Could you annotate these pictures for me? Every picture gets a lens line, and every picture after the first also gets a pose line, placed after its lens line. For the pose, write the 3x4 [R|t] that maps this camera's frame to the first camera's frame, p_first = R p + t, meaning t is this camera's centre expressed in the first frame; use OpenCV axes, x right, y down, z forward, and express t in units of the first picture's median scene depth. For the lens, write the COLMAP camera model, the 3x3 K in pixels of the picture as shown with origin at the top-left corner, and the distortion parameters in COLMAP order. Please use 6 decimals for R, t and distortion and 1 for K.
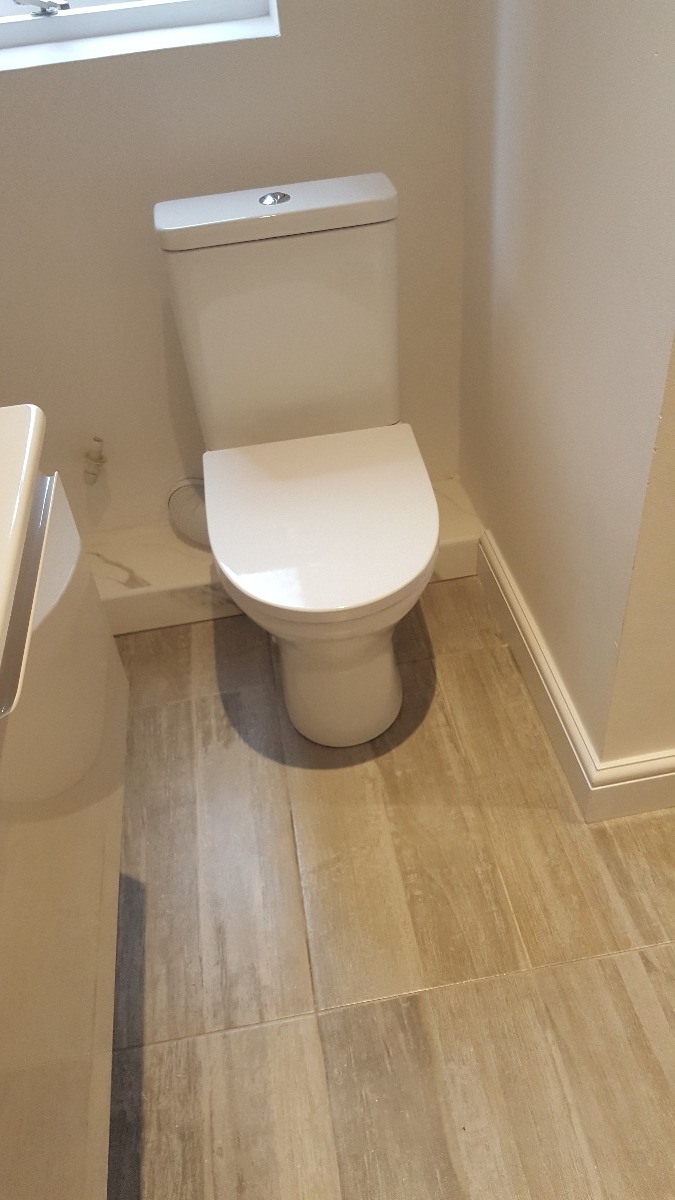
lens RADIAL K [[868.6, 0, 344.8], [0, 868.6, 576.0], [0, 0, 1]] dist [0.117782, -0.185394]
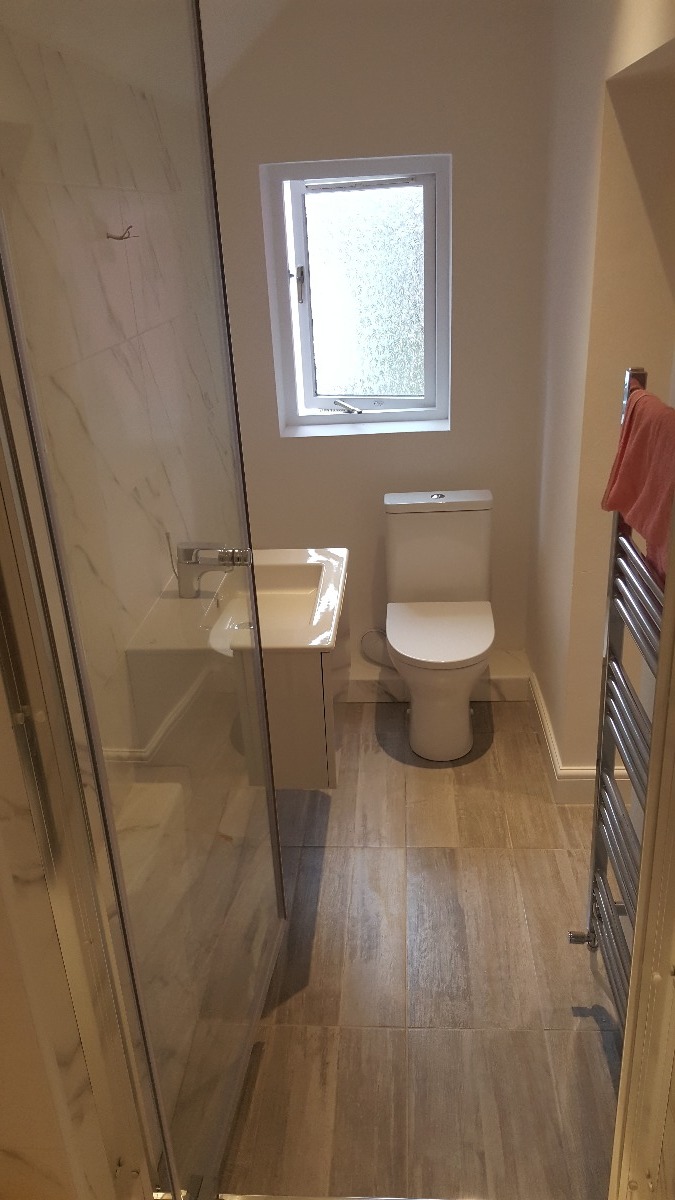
lens RADIAL K [[868.6, 0, 344.8], [0, 868.6, 576.0], [0, 0, 1]] dist [0.117782, -0.185394]
pose [[0.975802, 0.109700, -0.189147, 0.128342], [-0.163033, 0.941468, -0.295056, 0.445357], [0.145708, 0.318754, 0.936571, -1.021019]]
